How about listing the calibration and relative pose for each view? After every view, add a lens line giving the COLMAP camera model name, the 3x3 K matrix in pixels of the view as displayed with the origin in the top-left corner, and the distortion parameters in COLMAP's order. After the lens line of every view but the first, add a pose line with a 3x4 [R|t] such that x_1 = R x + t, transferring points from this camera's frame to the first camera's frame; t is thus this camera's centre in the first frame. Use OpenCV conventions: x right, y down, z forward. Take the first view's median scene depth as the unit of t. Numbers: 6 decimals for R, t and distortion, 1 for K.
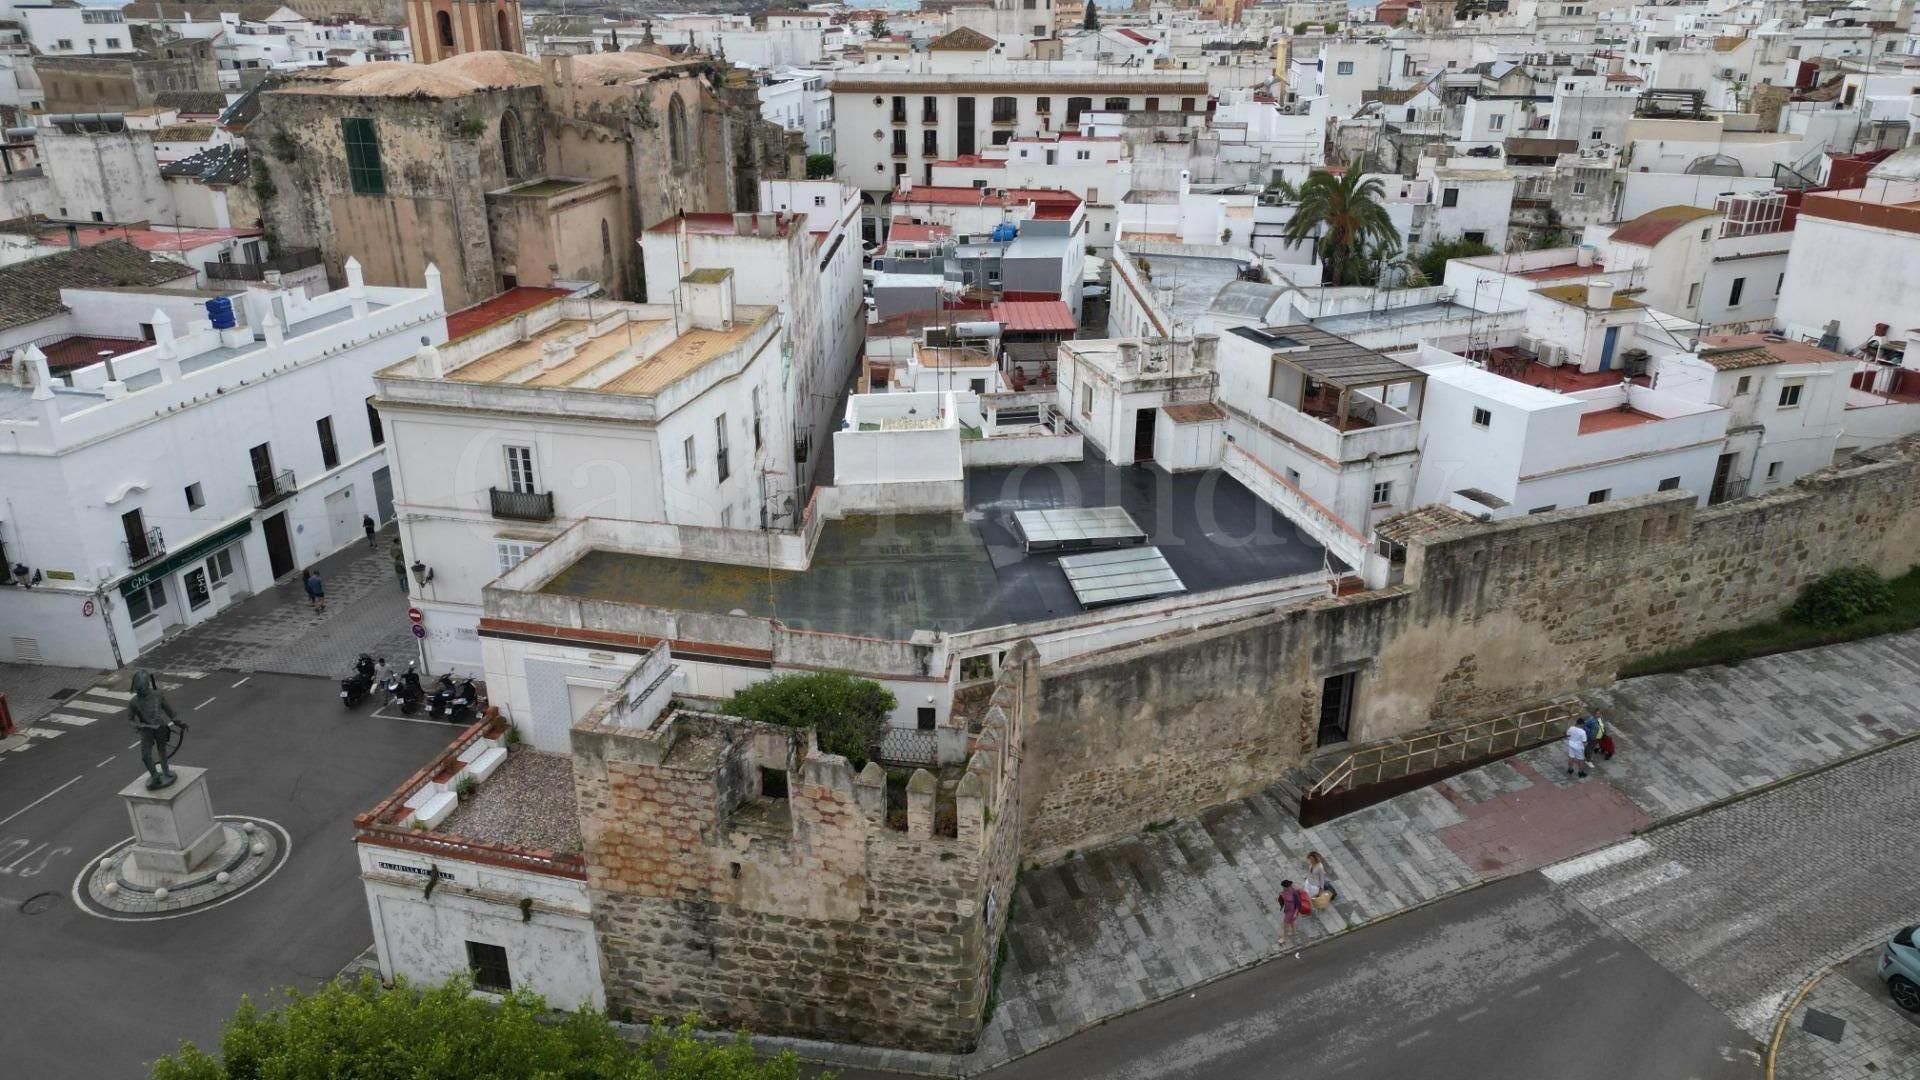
lens RADIAL K [[1340.5, 0, 952.9], [0, 1340.5, 537.8], [0, 0, 1]] dist [0.088722, -0.089375]
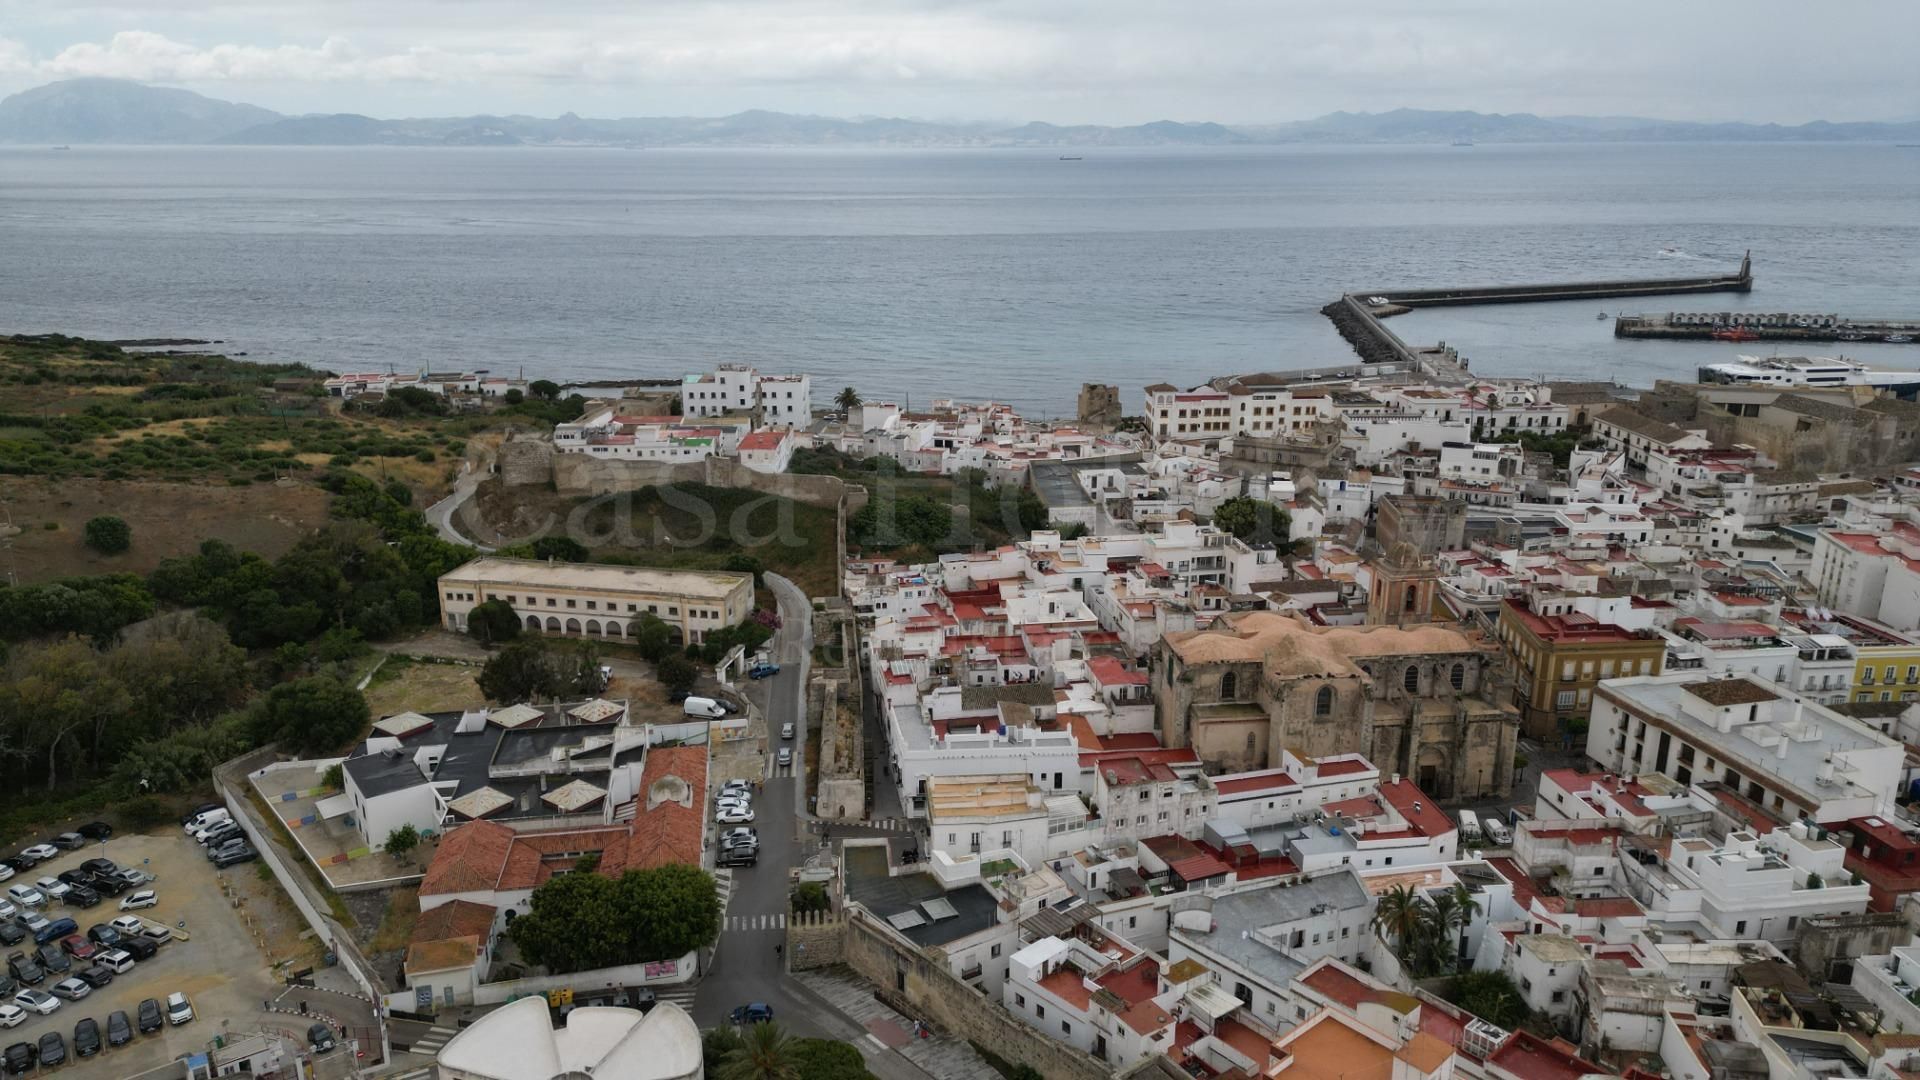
lens RADIAL K [[1340.5, 0, 953.3], [0, 1340.5, 540.9], [0, 0, 1]] dist [0.088722, -0.089375]
pose [[0.315516, 0.269982, -0.909703, 2.530028], [-0.361663, 0.920526, 0.147757, -1.183845], [0.877297, 0.282386, 0.388083, -0.475334]]
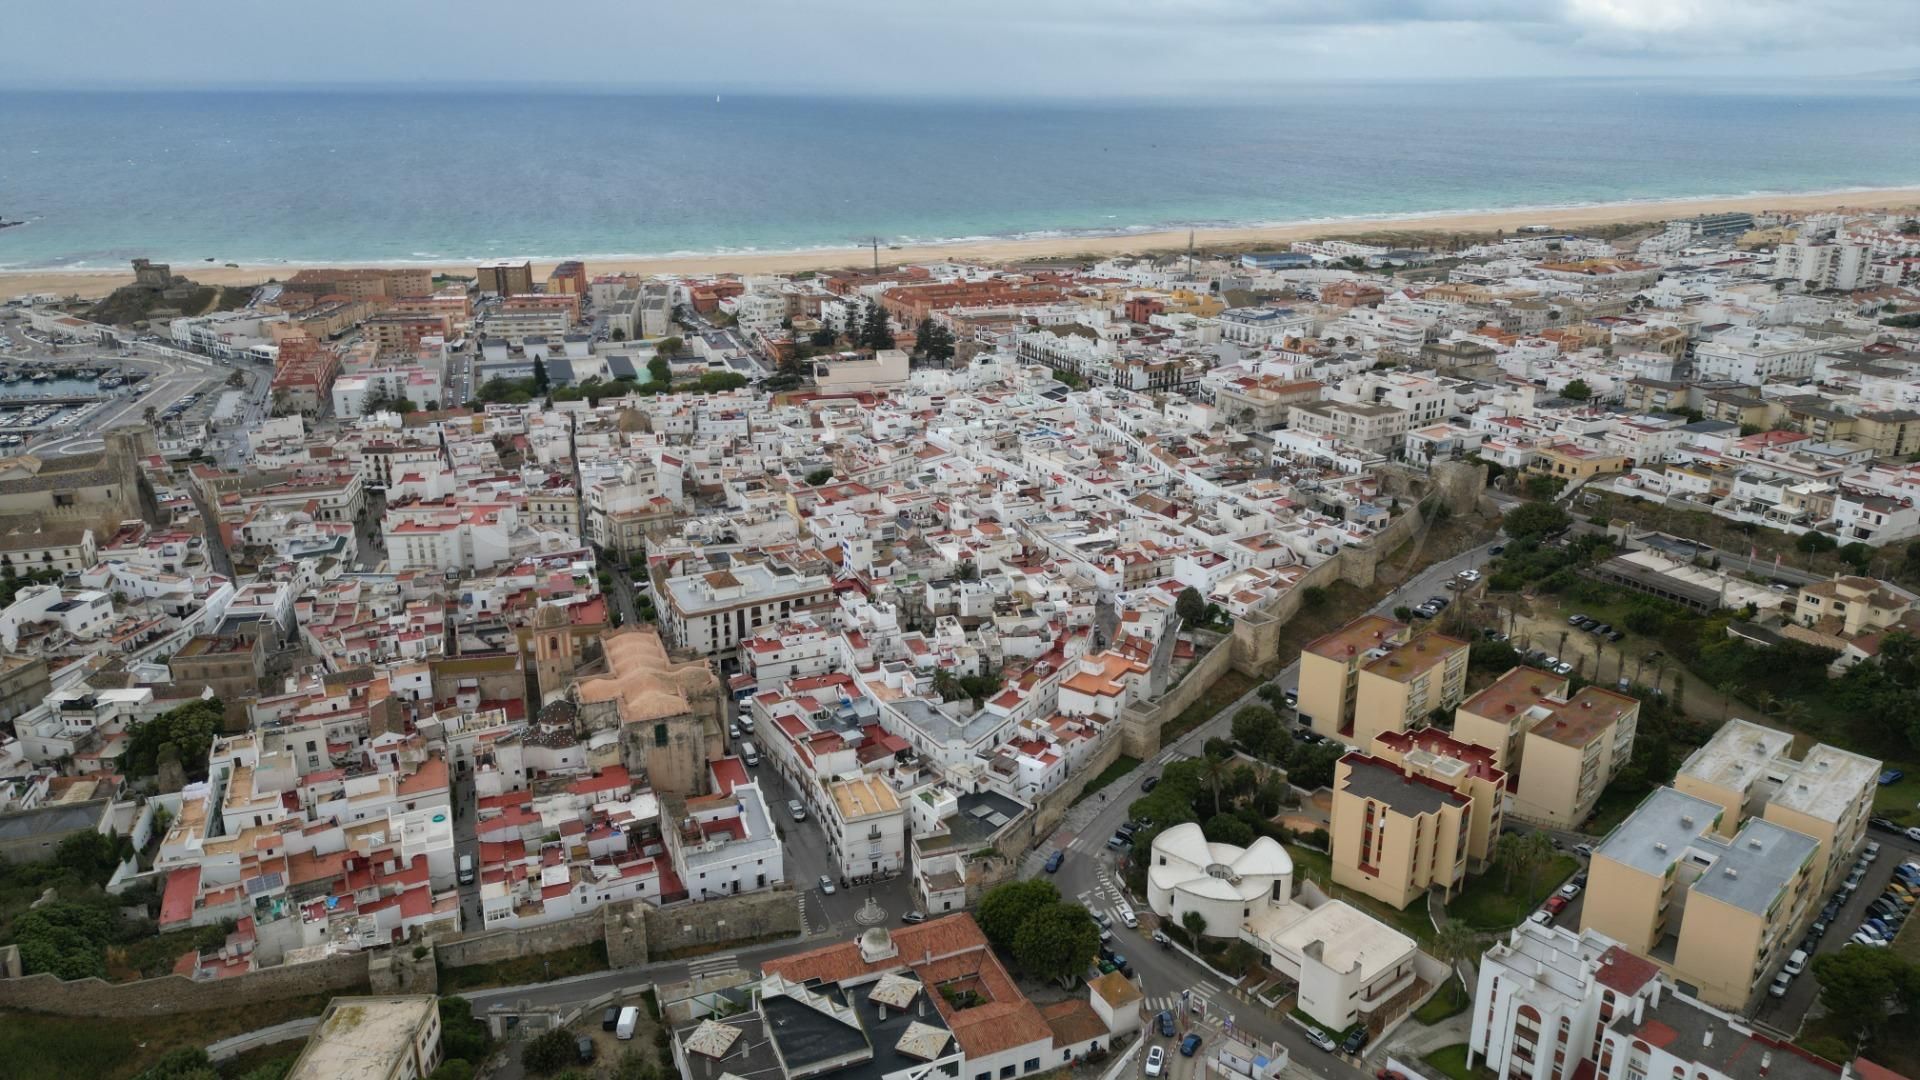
lens RADIAL K [[1340.5, 0, 958.8], [0, 1340.5, 545.7], [0, 0, 1]] dist [0.088722, -0.089375]
pose [[0.845057, -0.178321, 0.504064, -2.247748], [0.205507, 0.978654, 0.001685, -0.963468], [-0.493605, 0.102165, 0.863665, -3.360695]]
